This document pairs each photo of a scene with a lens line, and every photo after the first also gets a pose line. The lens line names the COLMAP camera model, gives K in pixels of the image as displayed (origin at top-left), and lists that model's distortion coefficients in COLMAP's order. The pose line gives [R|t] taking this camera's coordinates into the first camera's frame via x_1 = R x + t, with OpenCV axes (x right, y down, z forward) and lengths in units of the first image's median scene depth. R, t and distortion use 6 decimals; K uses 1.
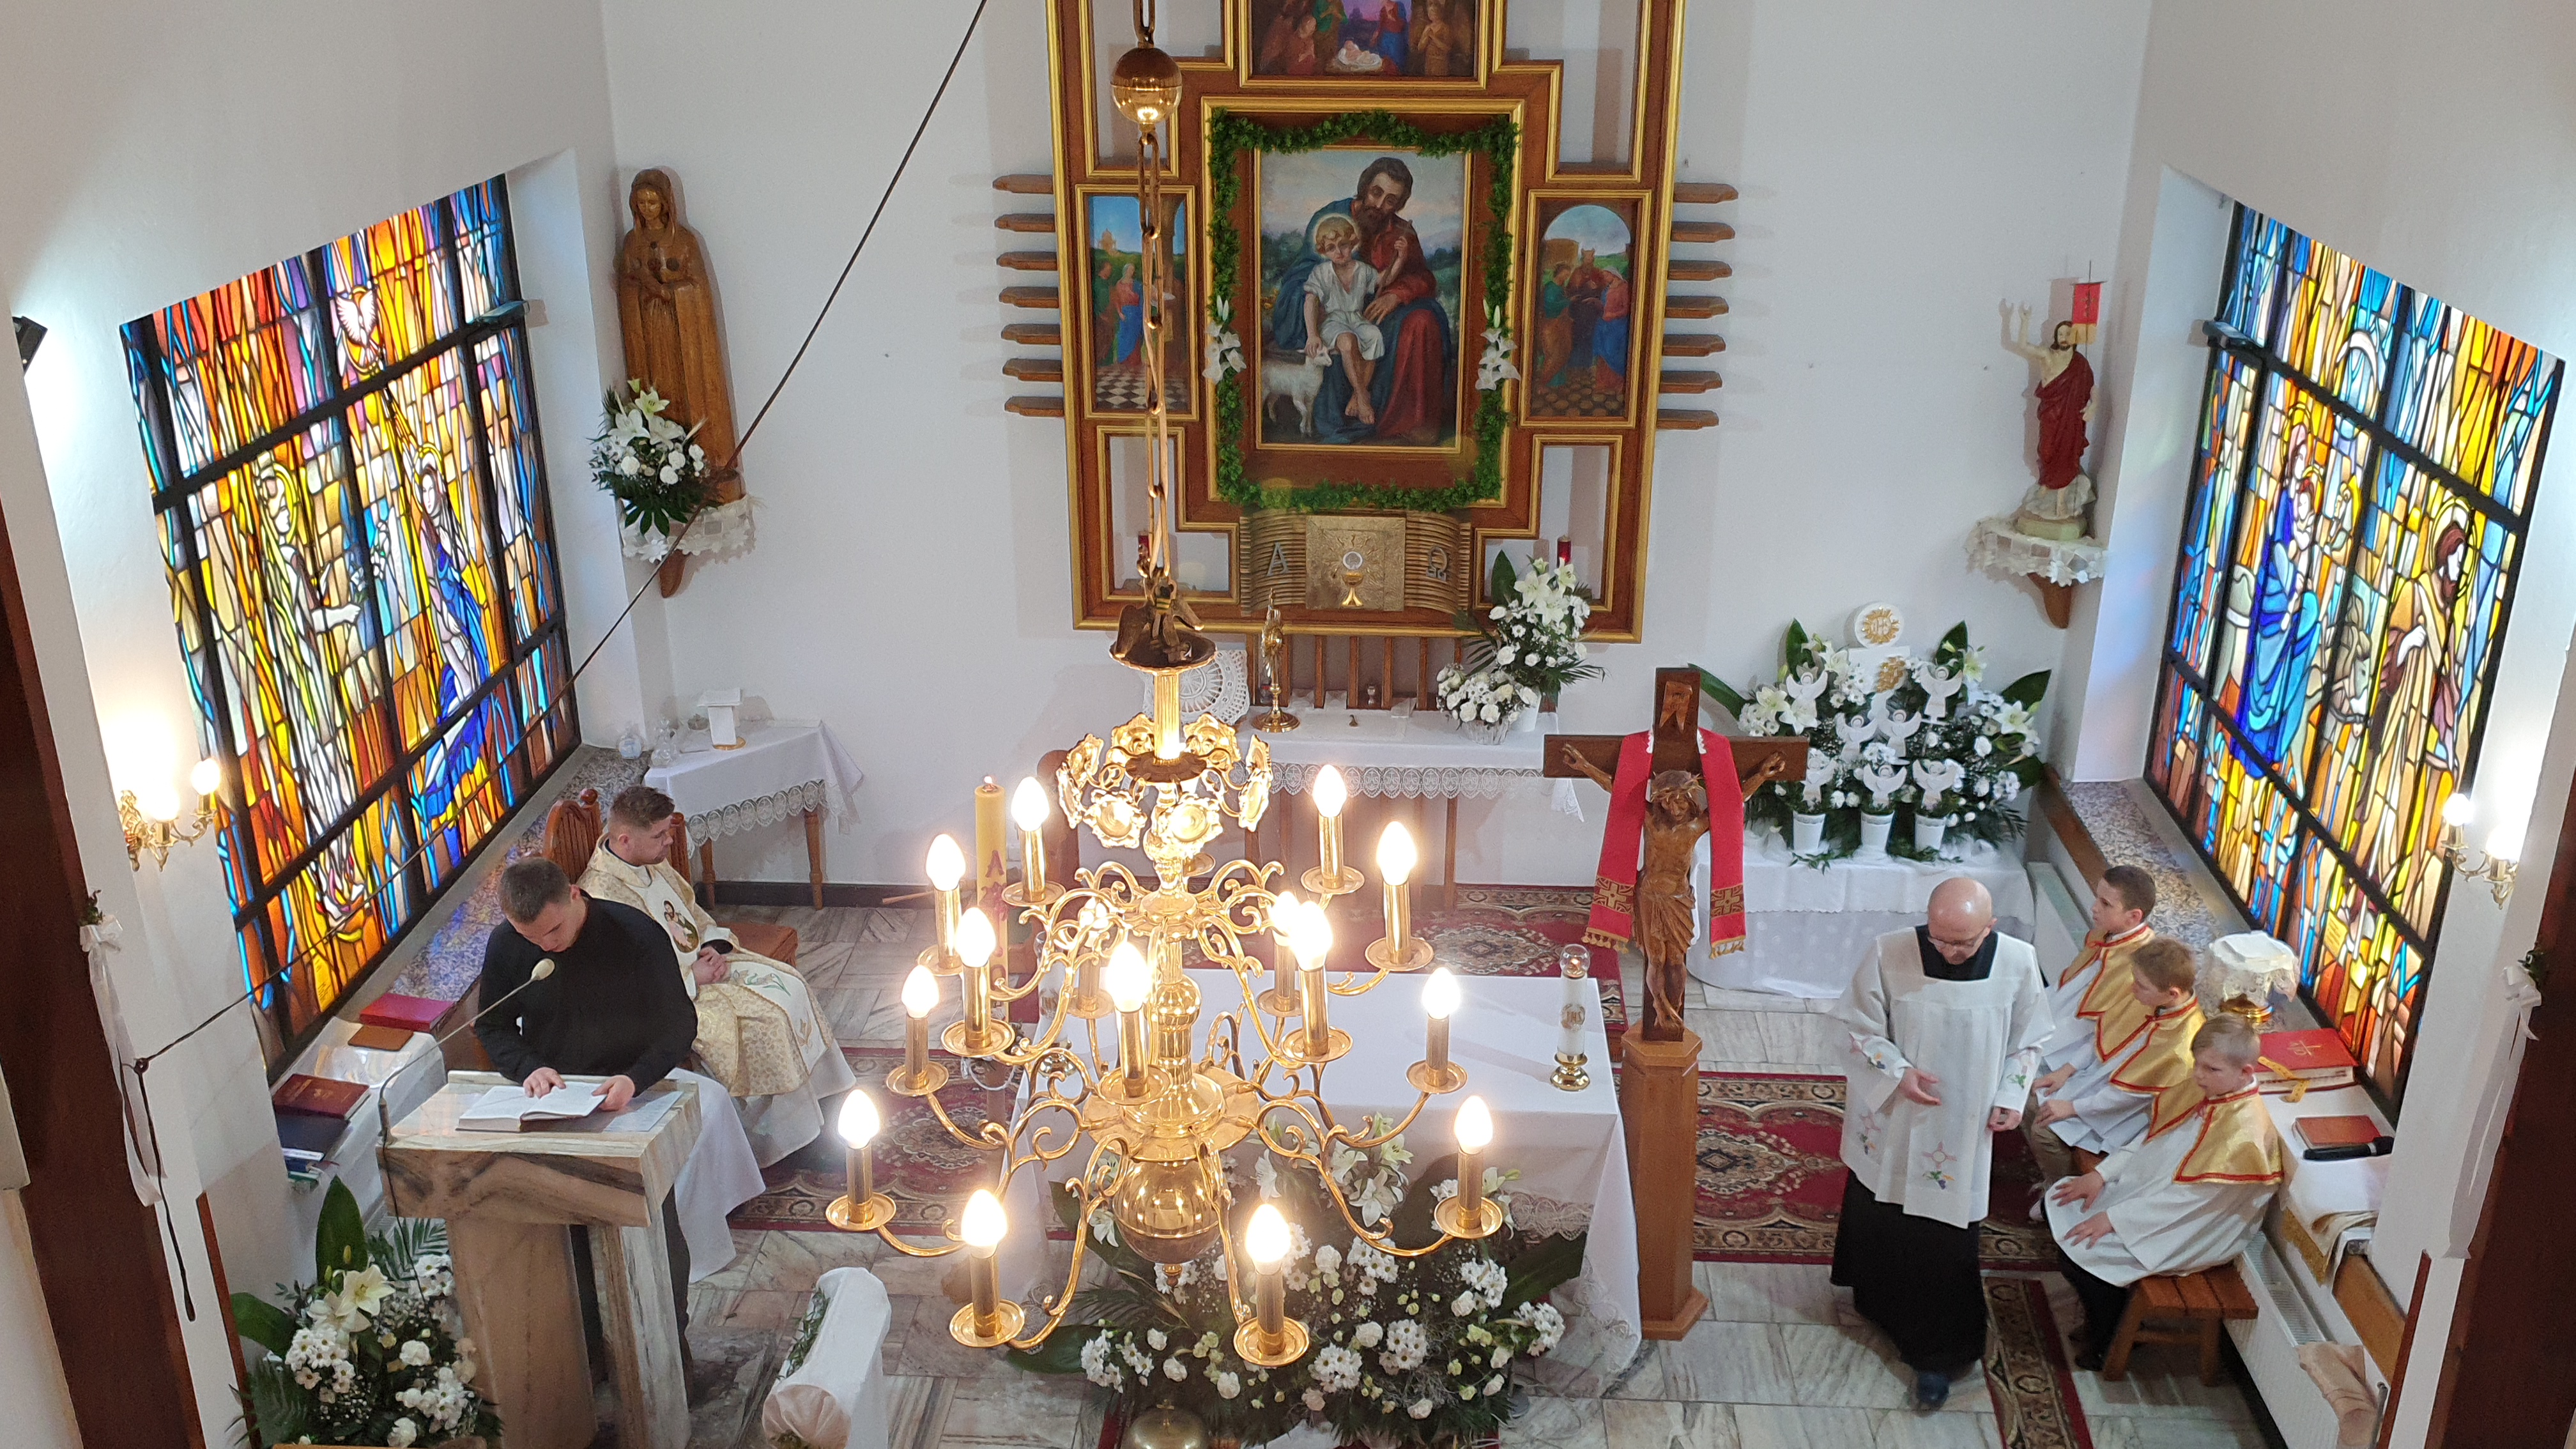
lens RADIAL K [[2224.0, 0, 1290.9], [0, 2224.0, 707.1], [0, 0, 1]] dist [0.229554, -0.700833]
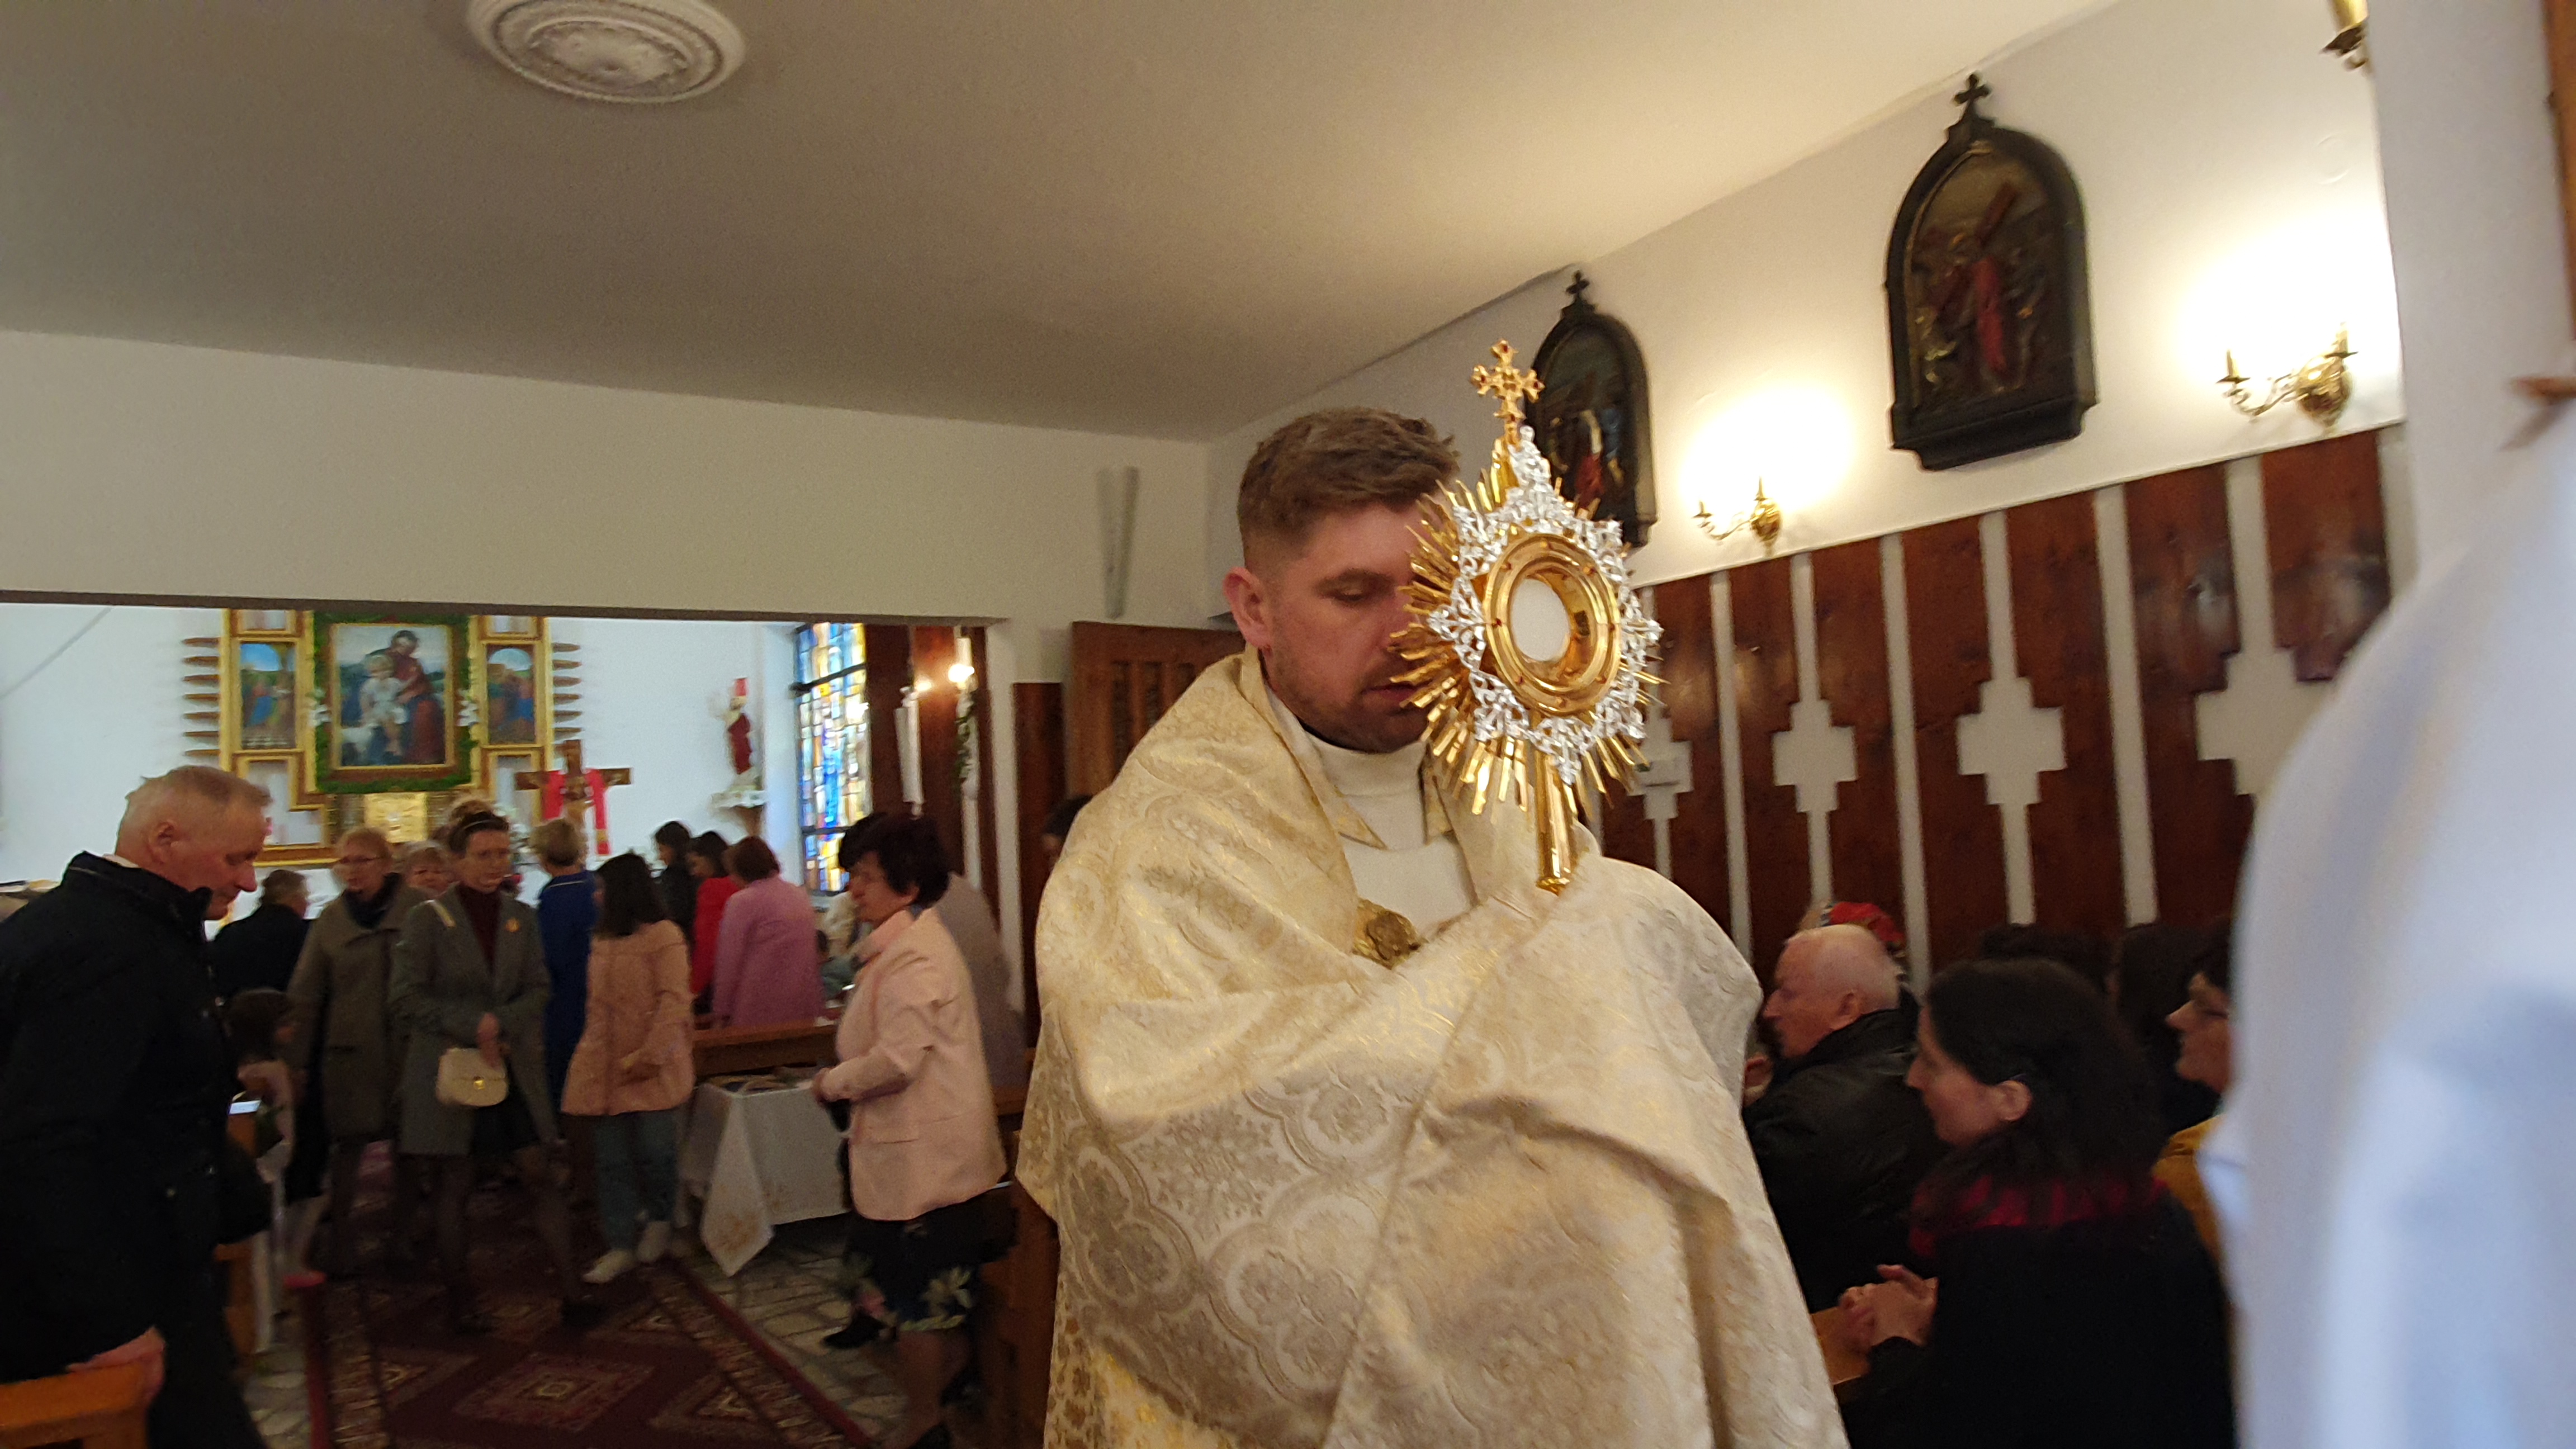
lens RADIAL K [[1625.9, 0, 1295.4], [0, 1625.9, 722.6], [0, 0, 1]] dist [0.001456, 0.002887]
pose [[0.824997, -0.010526, 0.565040, -0.133418], [0.262944, 0.892163, -0.367296, 0.625494], [-0.500241, 0.451592, 0.738799, -0.533994]]
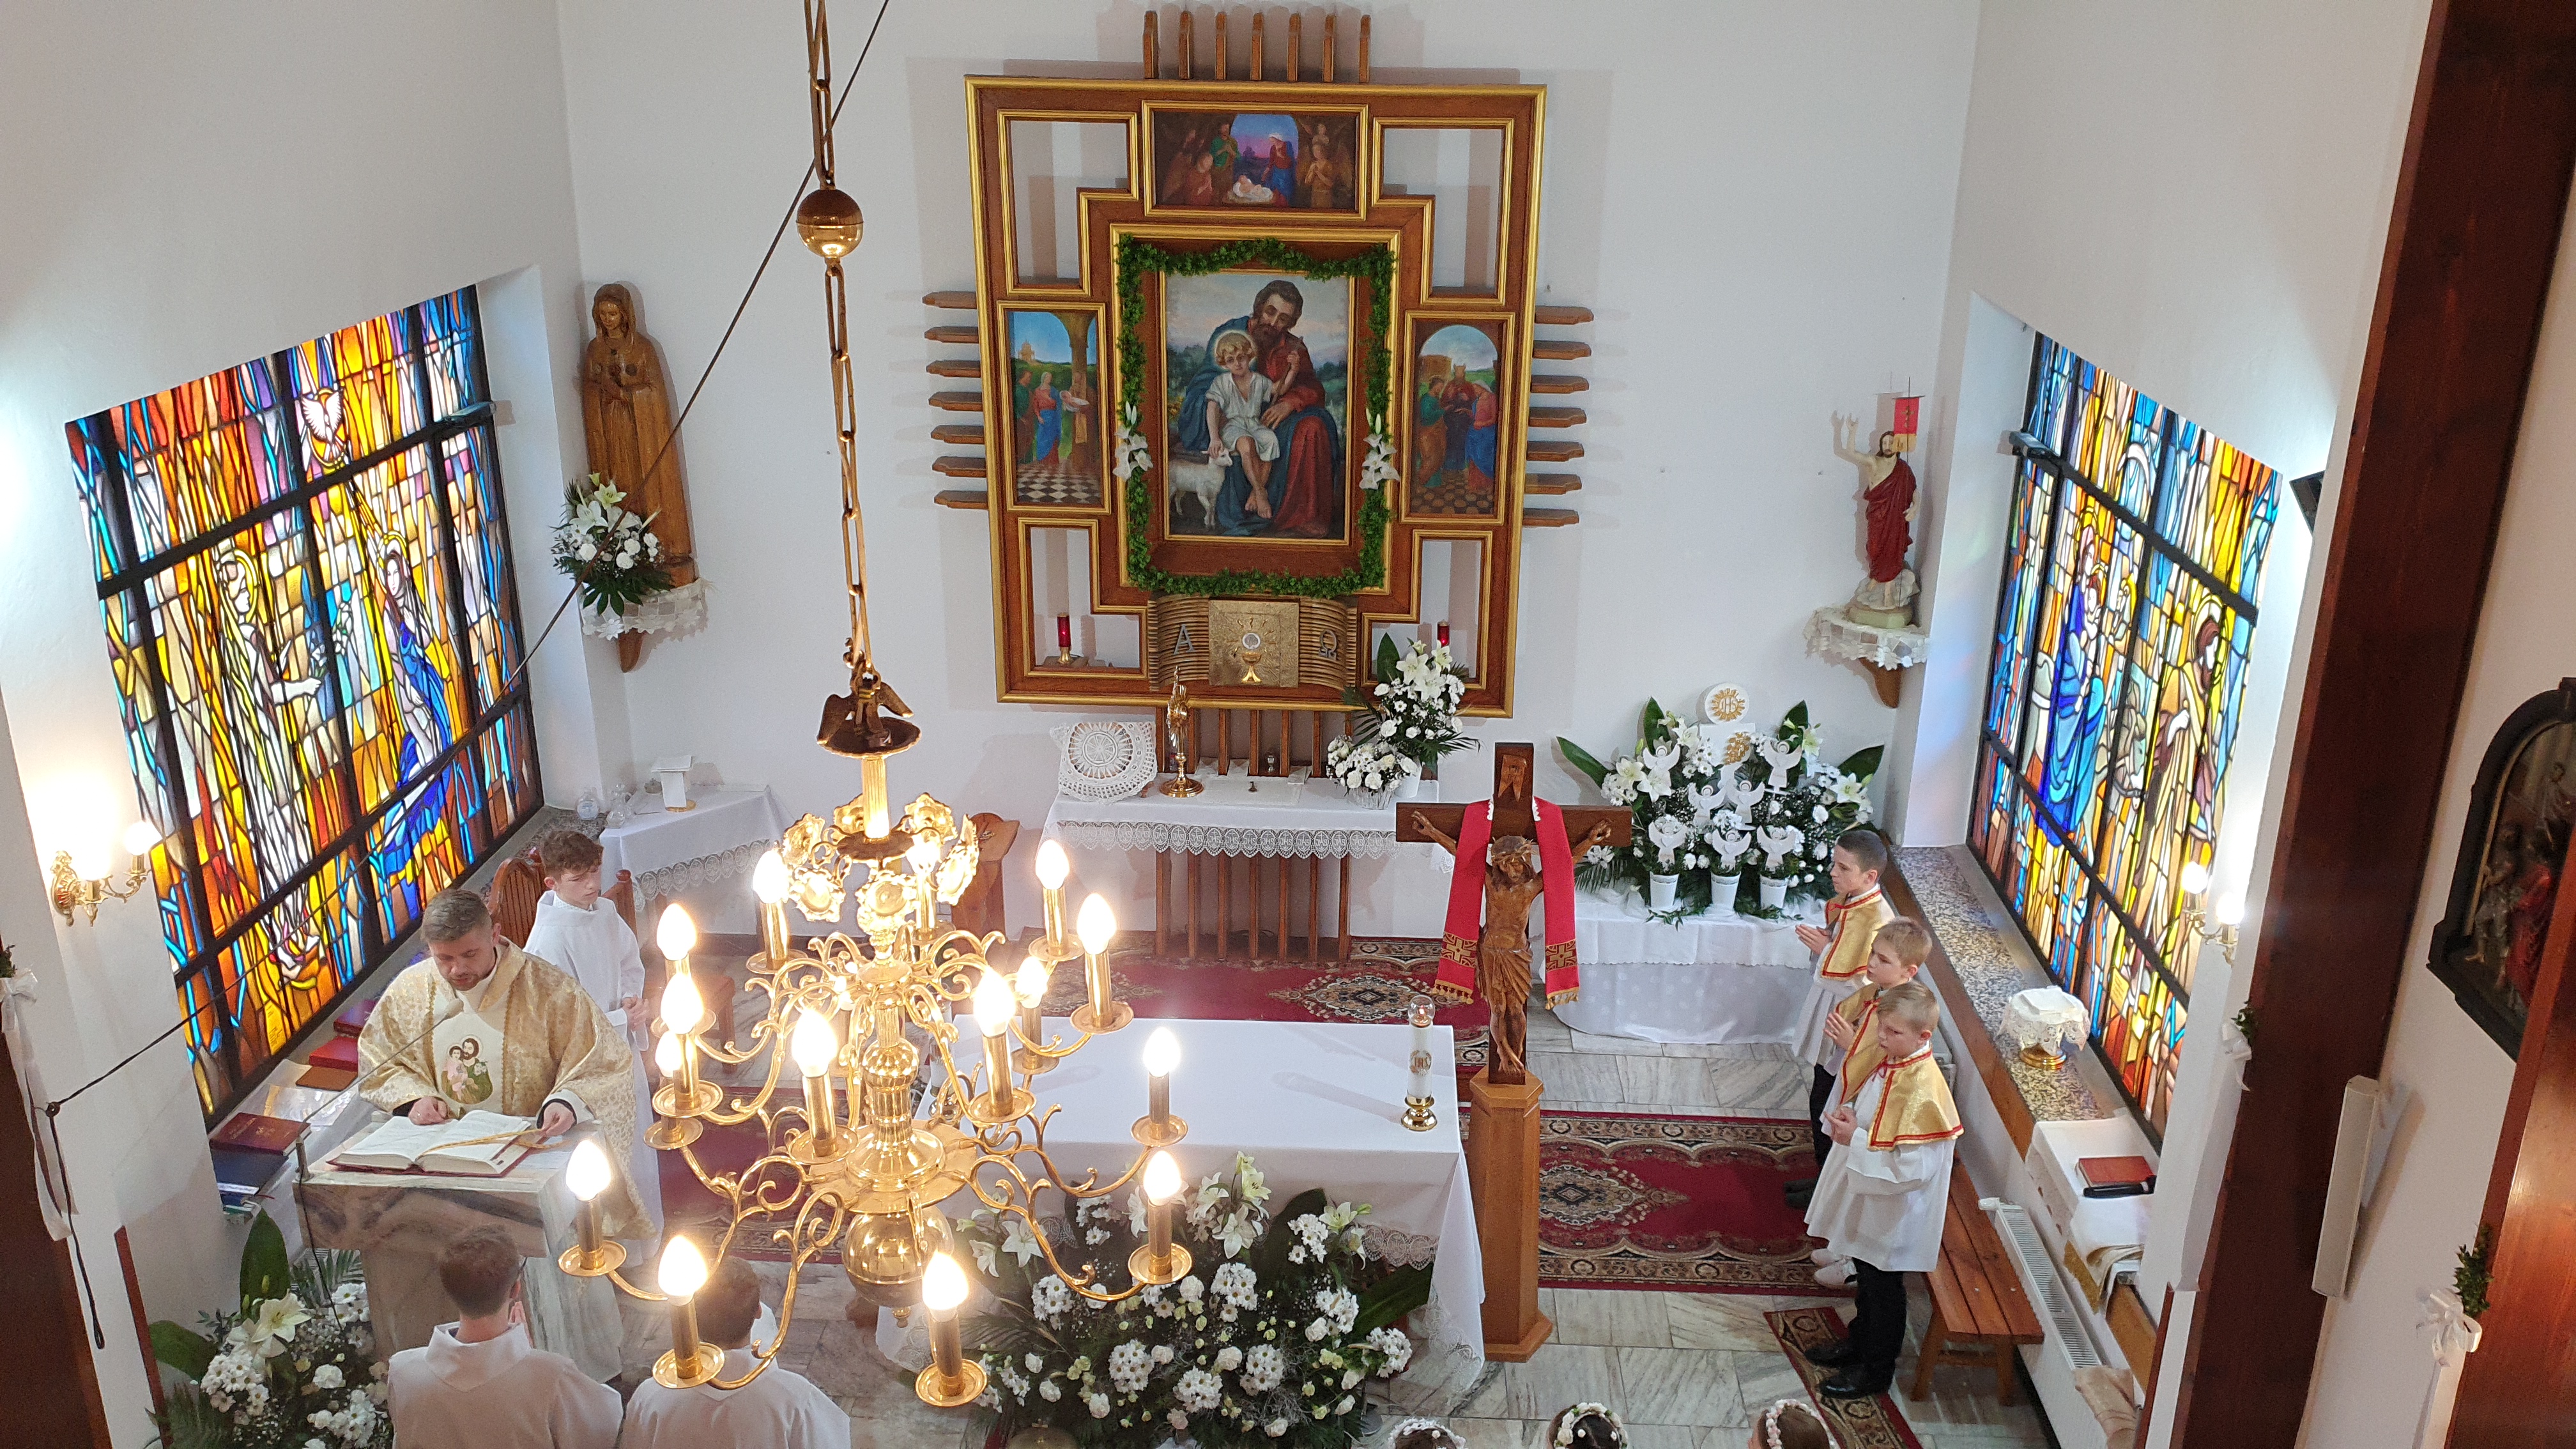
lens RADIAL K [[2018.8, 0, 1306.5], [0, 2018.8, 696.0], [0, 0, 1]] dist [0.201981, -0.501235]
pose [[0.999898, 0.006120, 0.012918, 0.043807], [-0.005655, 0.999347, -0.035699, -0.003480], [-0.013128, 0.035622, 0.999279, 0.003321]]
